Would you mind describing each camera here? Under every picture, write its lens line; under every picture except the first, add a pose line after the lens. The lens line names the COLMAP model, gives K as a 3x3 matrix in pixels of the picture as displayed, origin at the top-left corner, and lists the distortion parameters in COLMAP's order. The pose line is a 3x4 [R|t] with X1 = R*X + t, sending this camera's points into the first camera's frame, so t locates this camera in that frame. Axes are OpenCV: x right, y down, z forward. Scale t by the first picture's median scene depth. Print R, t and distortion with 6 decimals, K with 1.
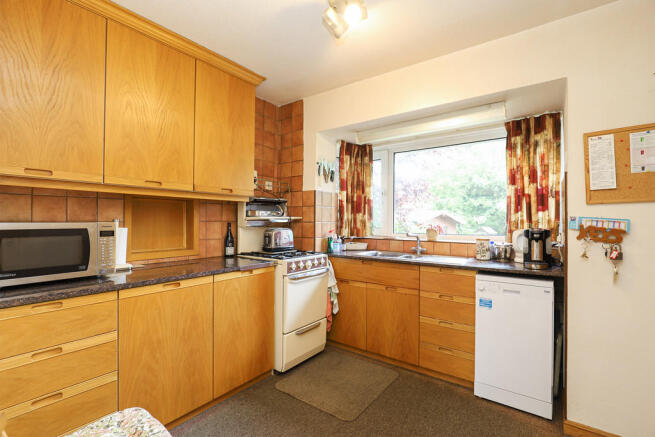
lens RADIAL K [[304.6, 0, 324.4], [0, 304.6, 218.7], [0, 0, 1]] dist [-0.019019, -0.000377]
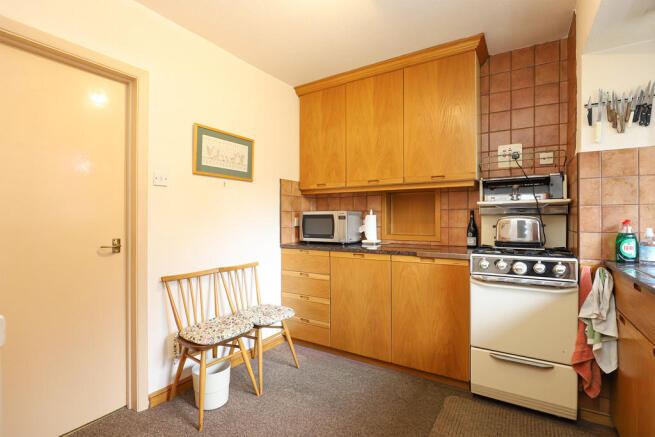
lens RADIAL K [[304.6, 0, 324.7], [0, 304.6, 220.0], [0, 0, 1]] dist [-0.019019, -0.000377]
pose [[0.071692, 0.001529, -0.997426, 0.654093], [0.009604, 0.999951, 0.002223, 0.041326], [0.997381, -0.009739, 0.071674, 0.567289]]
